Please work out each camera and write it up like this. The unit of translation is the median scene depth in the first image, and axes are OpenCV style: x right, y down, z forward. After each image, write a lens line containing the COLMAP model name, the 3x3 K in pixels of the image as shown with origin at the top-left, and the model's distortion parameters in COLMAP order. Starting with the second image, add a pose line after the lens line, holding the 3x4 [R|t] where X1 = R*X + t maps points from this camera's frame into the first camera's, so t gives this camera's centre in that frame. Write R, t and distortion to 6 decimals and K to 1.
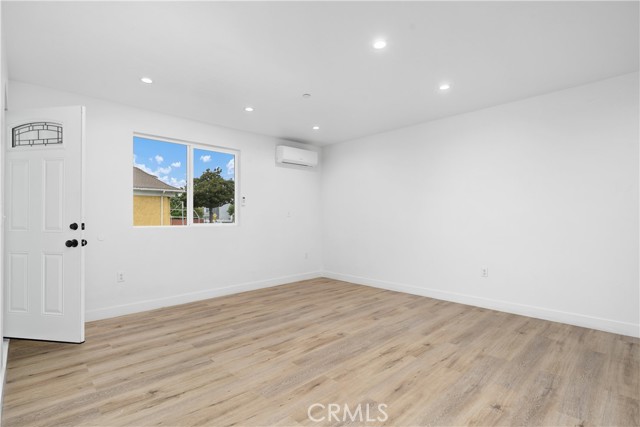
lens RADIAL K [[308.0, 0, 321.9], [0, 308.0, 214.1], [0, 0, 1]] dist [-0.002420, 0.000425]
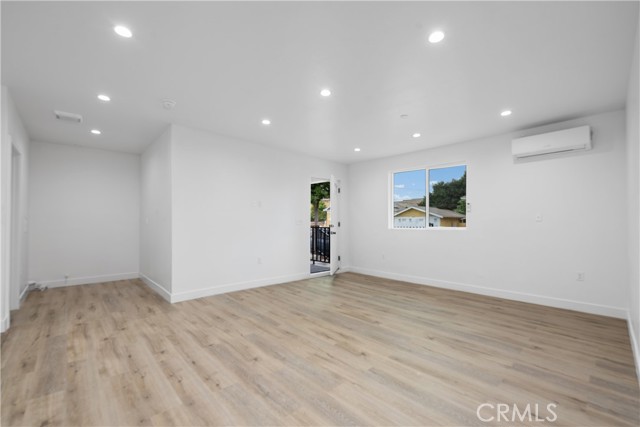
lens RADIAL K [[270.4, 0, 319.0], [0, 270.4, 216.5], [0, 0, 1]] dist [-0.002934, 0.000040]
pose [[-0.021623, -0.020433, -0.999557, 1.129976], [0.009073, 0.999746, -0.020633, 0.010022], [0.999725, -0.009515, -0.021432, 0.832646]]
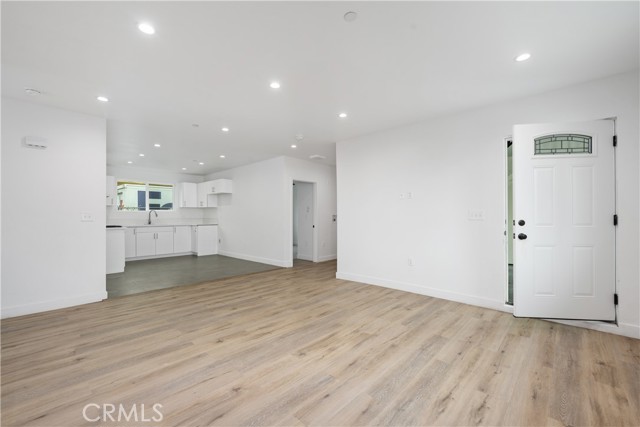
lens RADIAL K [[270.4, 0, 318.6], [0, 270.4, 217.2], [0, 0, 1]] dist [-0.002934, 0.000040]
pose [[-0.999081, 0.006087, -0.042418, 0.046202], [0.006628, 0.999898, -0.012634, 0.022548], [0.042336, -0.012904, -0.999020, 1.807519]]
